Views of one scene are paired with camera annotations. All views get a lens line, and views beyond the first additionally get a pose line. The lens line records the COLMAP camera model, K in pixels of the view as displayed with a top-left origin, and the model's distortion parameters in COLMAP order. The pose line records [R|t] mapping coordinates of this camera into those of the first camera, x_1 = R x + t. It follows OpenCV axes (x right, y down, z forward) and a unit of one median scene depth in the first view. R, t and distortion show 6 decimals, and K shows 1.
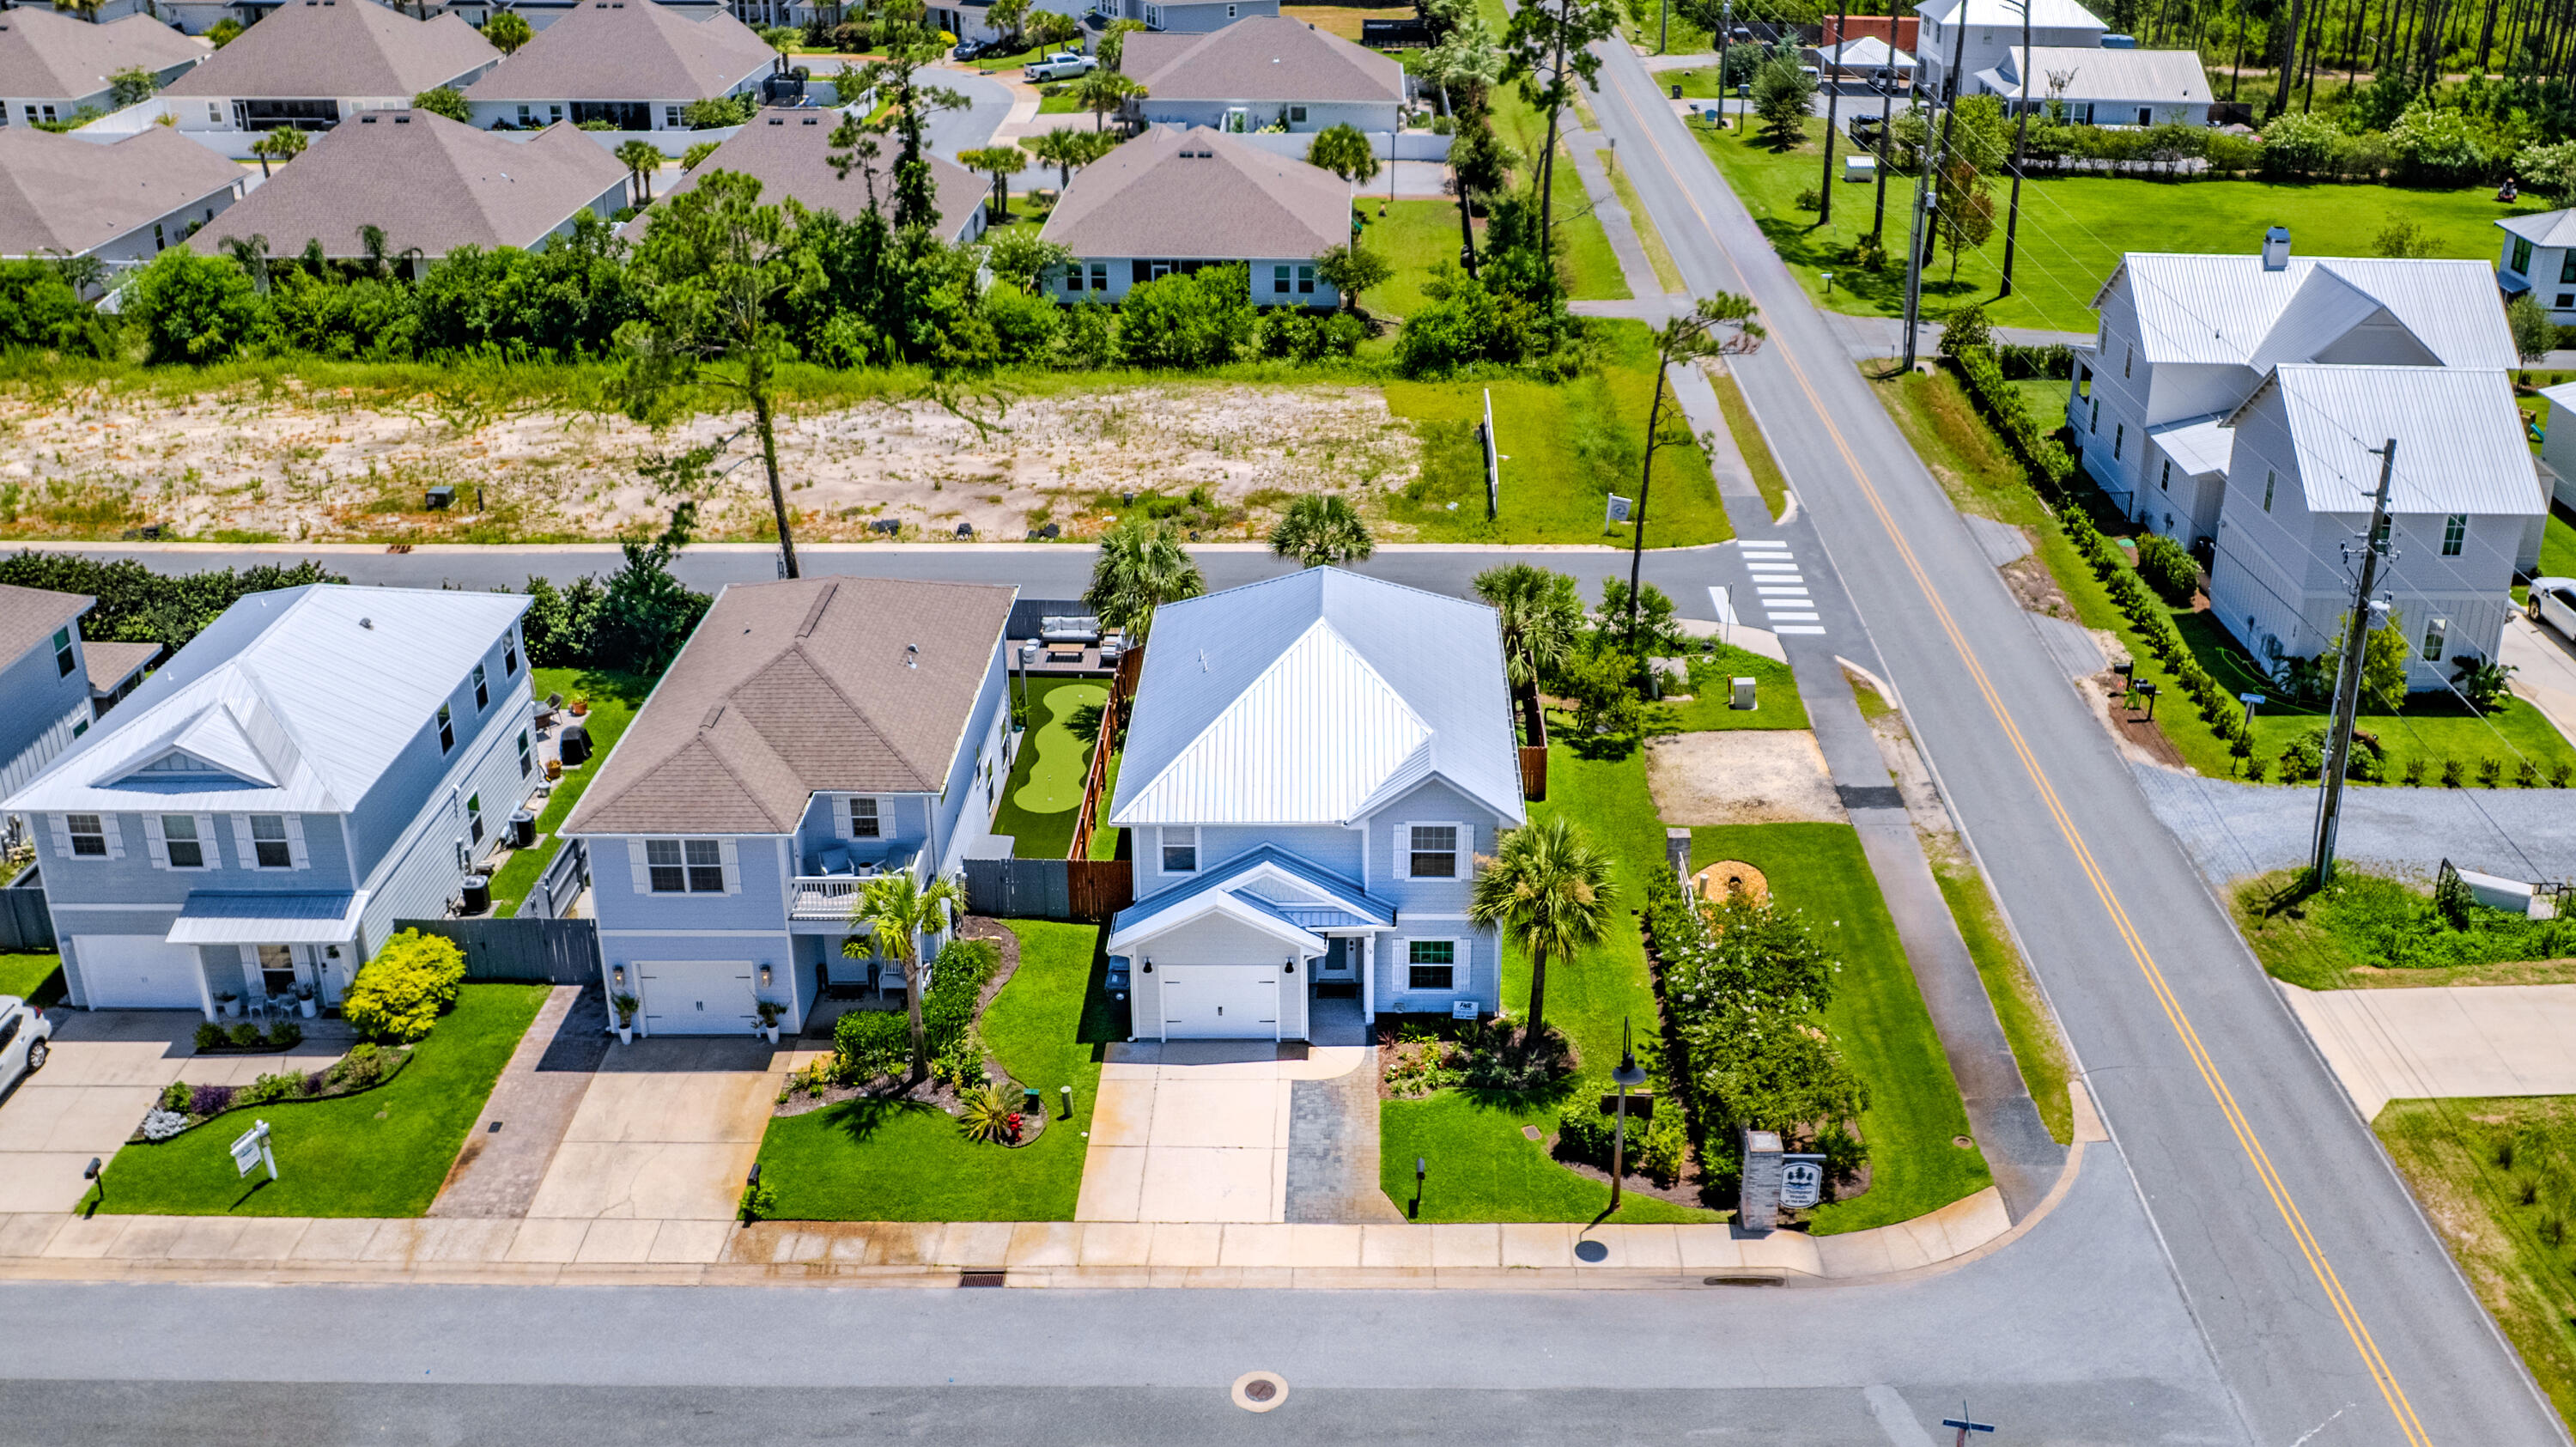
lens RADIAL K [[2171.1, 0, 1406.9], [0, 2171.1, 727.0], [0, 0, 1]] dist [-0.035887, -0.002668]
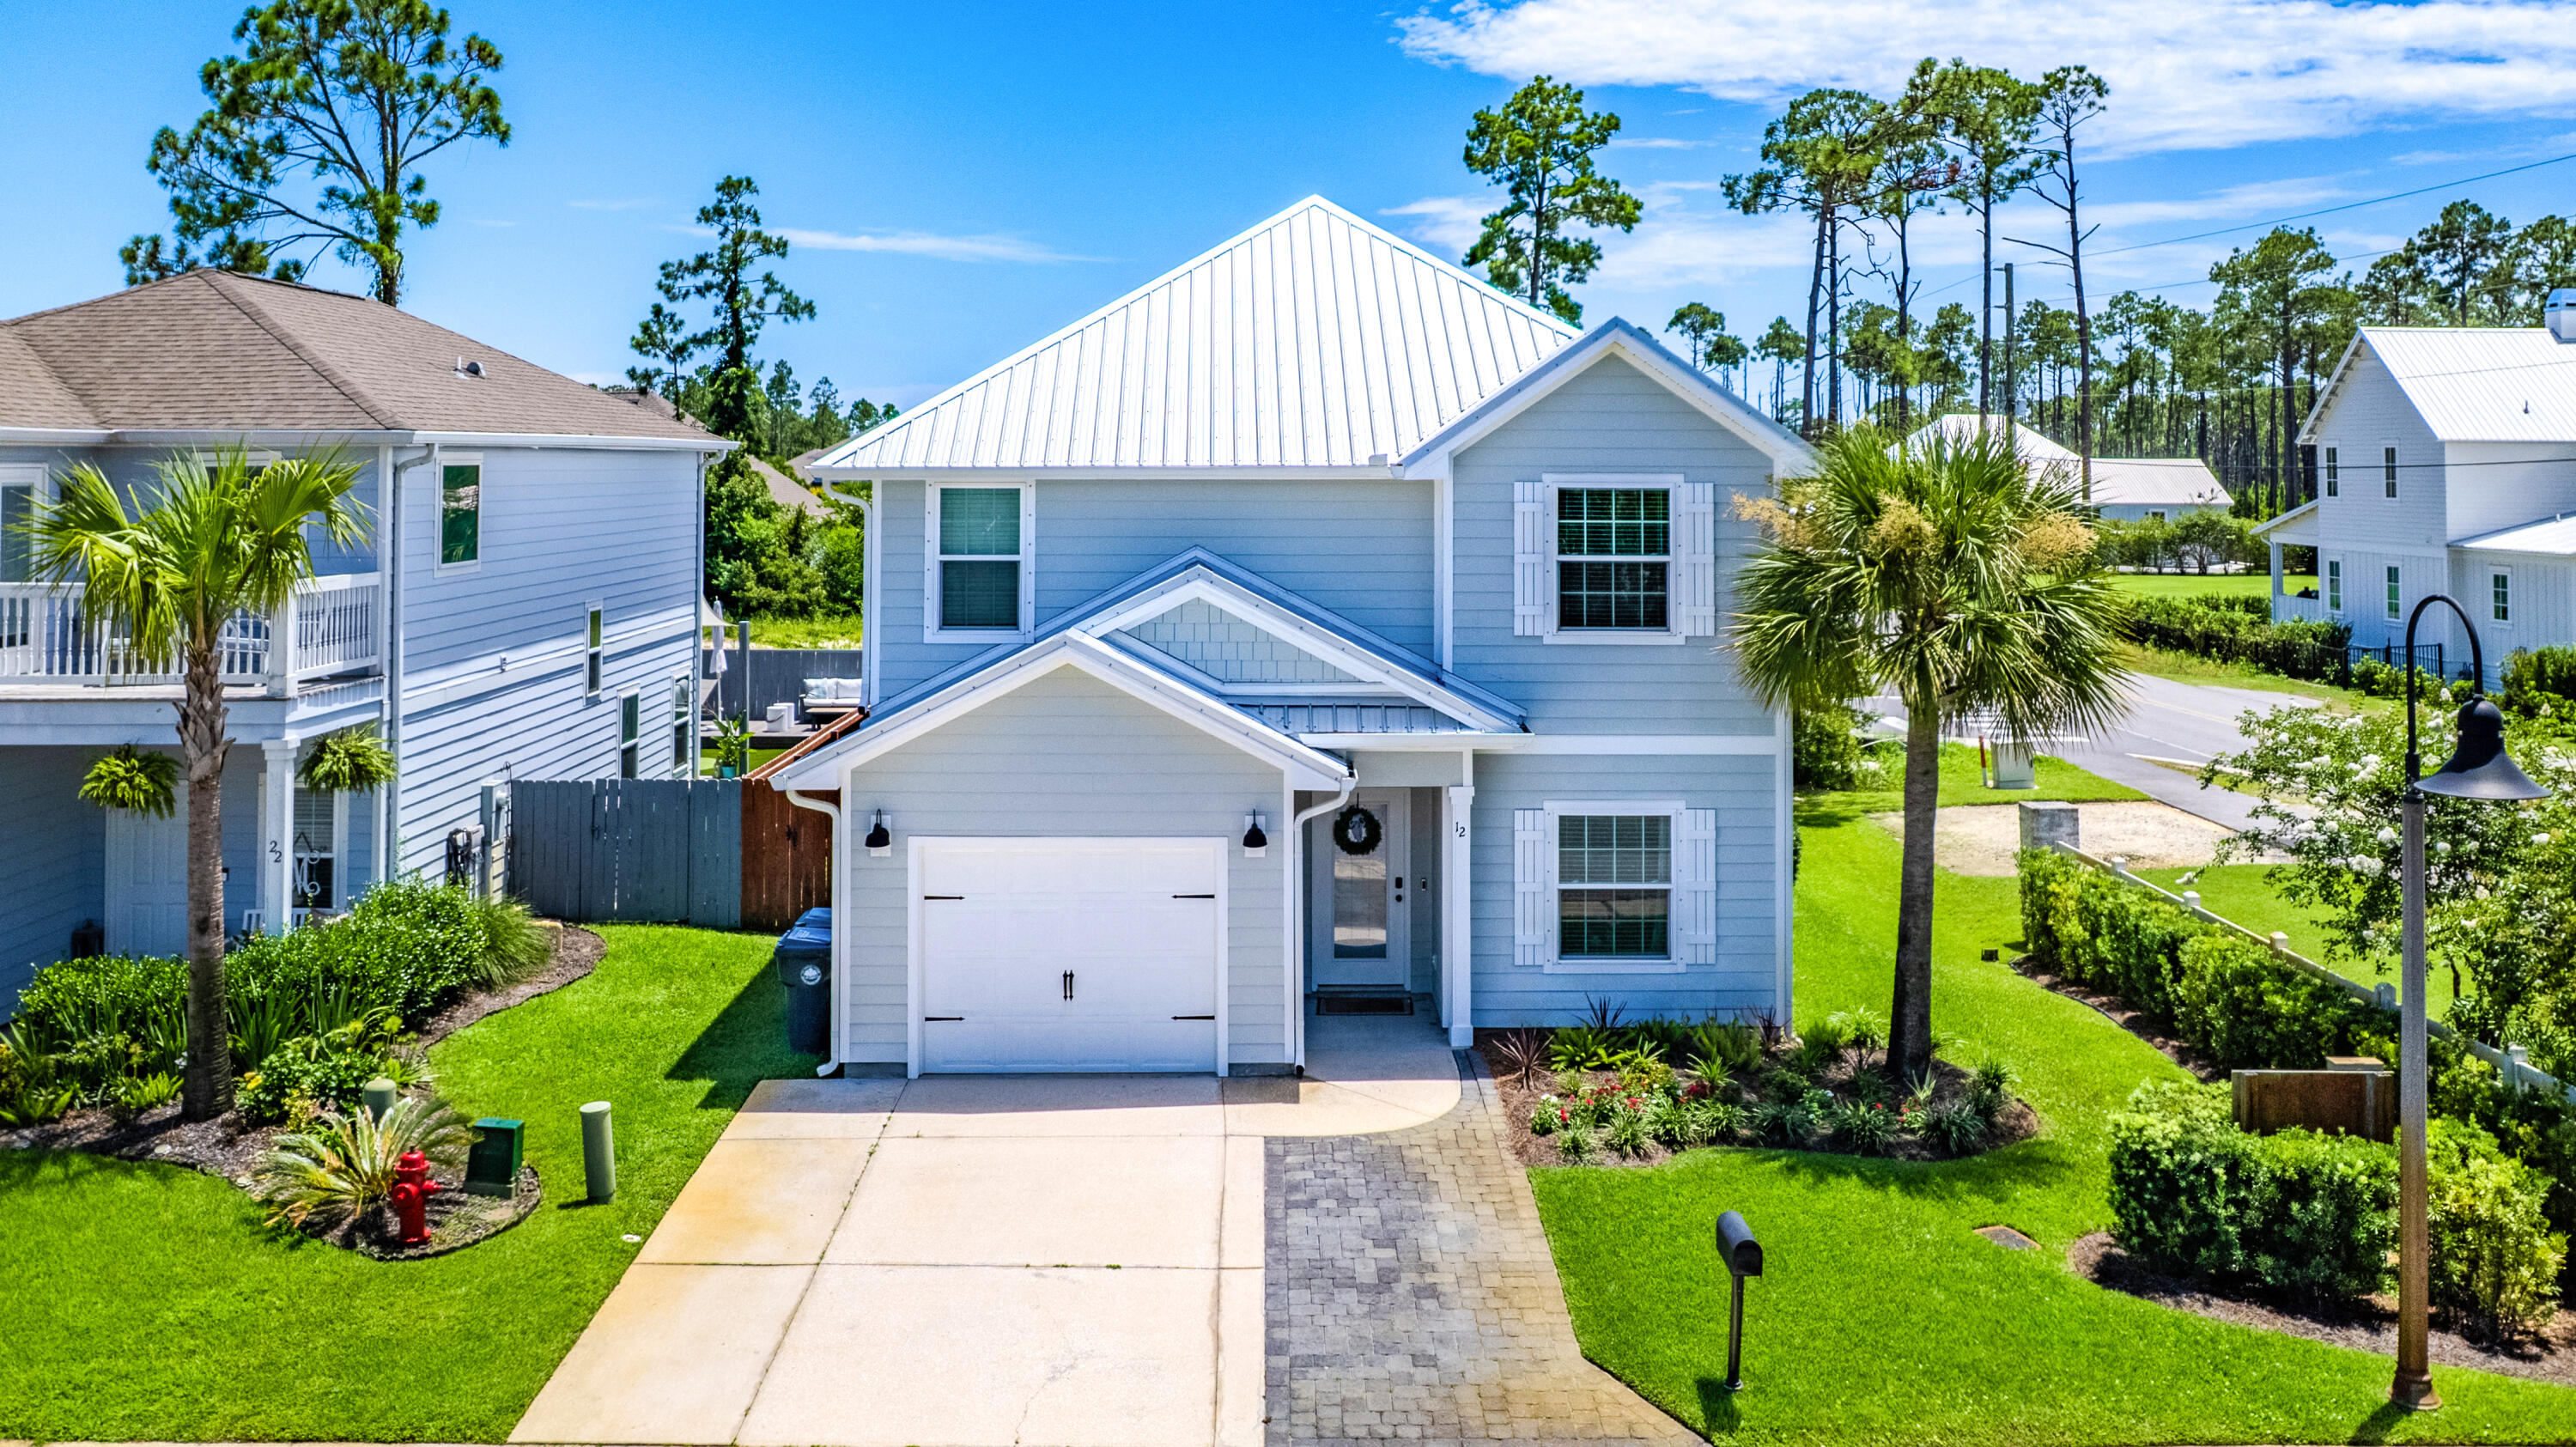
lens RADIAL K [[2126.0, 0, 1251.6], [0, 2126.0, 455.1], [0, 0, 1]] dist [-0.002530, -0.002700]
pose [[0.999648, -0.013779, -0.022657, -0.035951], [0.002379, 0.897558, -0.440889, 0.169305], [0.026411, 0.440680, 0.897275, 0.505808]]
